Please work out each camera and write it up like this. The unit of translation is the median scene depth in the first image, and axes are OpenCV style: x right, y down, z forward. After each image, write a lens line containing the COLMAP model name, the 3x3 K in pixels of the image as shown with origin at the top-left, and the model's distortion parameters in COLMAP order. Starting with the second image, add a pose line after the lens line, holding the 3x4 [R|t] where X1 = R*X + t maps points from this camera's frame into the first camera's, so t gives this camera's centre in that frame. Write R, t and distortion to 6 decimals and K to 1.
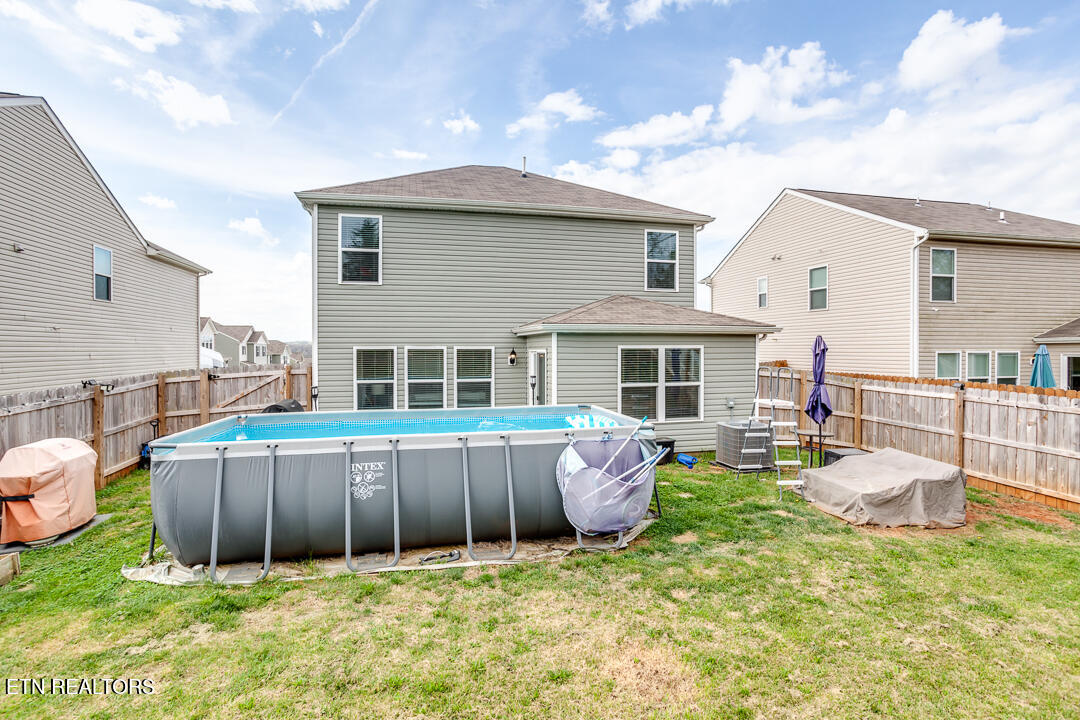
lens RADIAL K [[527.6, 0, 537.1], [0, 527.6, 364.1], [0, 0, 1]] dist [-0.051021, 0.031680]
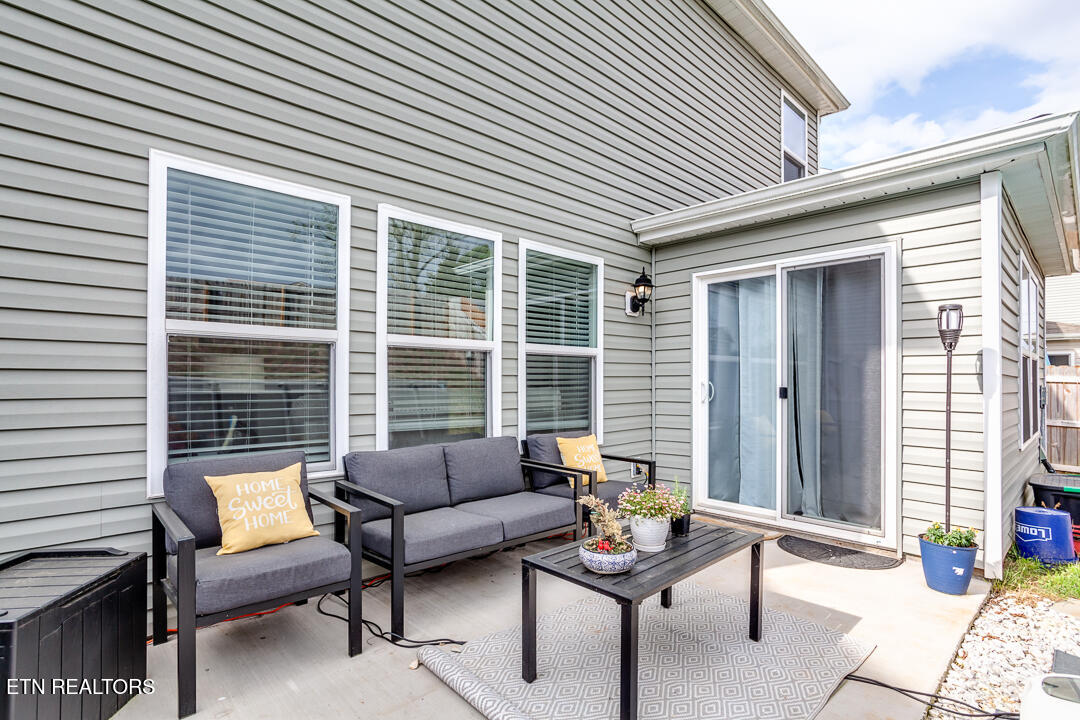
lens RADIAL K [[527.6, 0, 537.1], [0, 527.6, 364.1], [0, 0, 1]] dist [-0.051021, 0.031680]
pose [[0.872391, 0.011611, 0.488670, -0.623439], [0.010730, 0.999022, -0.042892, 0.112780], [-0.488690, 0.042662, 0.871414, 1.496325]]
